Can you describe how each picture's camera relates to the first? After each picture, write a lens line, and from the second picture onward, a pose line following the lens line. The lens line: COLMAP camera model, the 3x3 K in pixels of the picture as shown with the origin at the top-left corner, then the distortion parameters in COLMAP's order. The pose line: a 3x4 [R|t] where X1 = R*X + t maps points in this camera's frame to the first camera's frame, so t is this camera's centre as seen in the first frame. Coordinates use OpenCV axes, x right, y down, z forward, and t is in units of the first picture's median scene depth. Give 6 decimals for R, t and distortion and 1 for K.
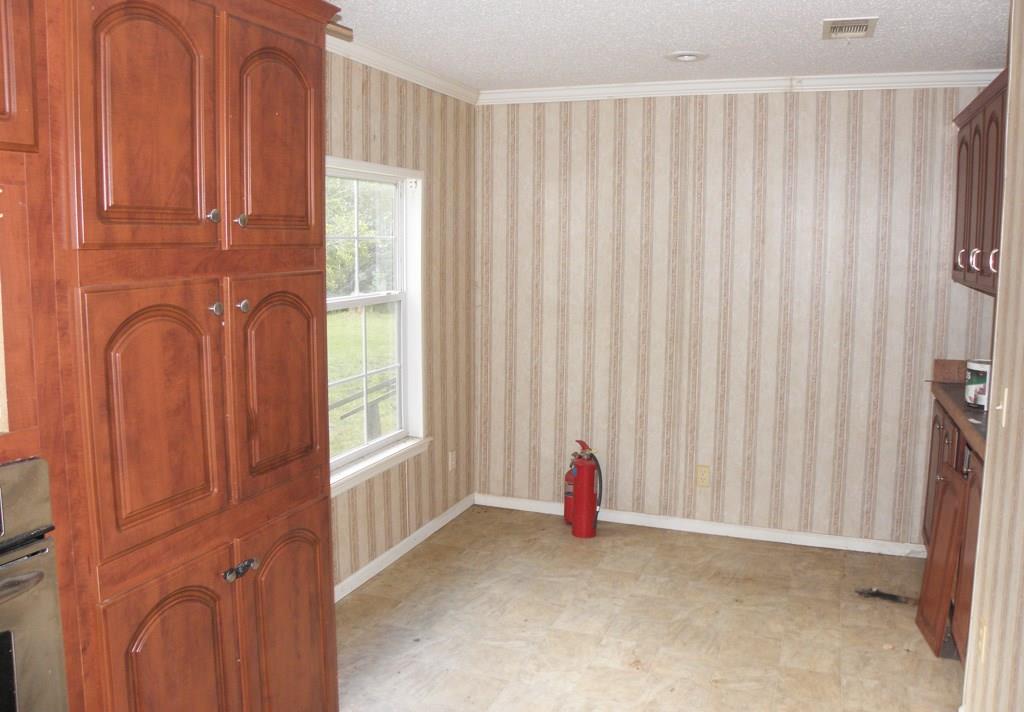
lens RADIAL K [[803.9, 0, 511.2], [0, 803.9, 326.1], [0, 0, 1]] dist [-0.098838, 0.008162]
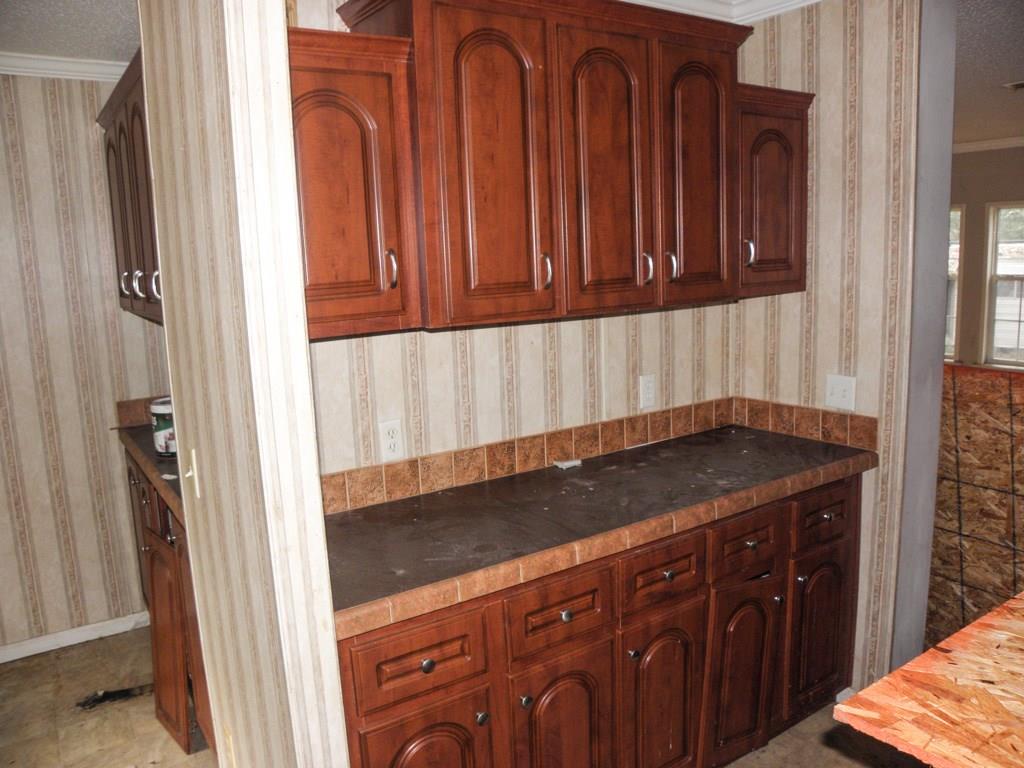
lens RADIAL K [[793.4, 0, 523.0], [0, 793.4, 387.6], [0, 0, 1]] dist [-0.152578, 0.107797]
pose [[0.559276, -0.162818, 0.812835, 0.117834], [0.121080, 0.986051, 0.114205, -0.016902], [-0.820091, 0.034546, 0.571189, 0.162109]]
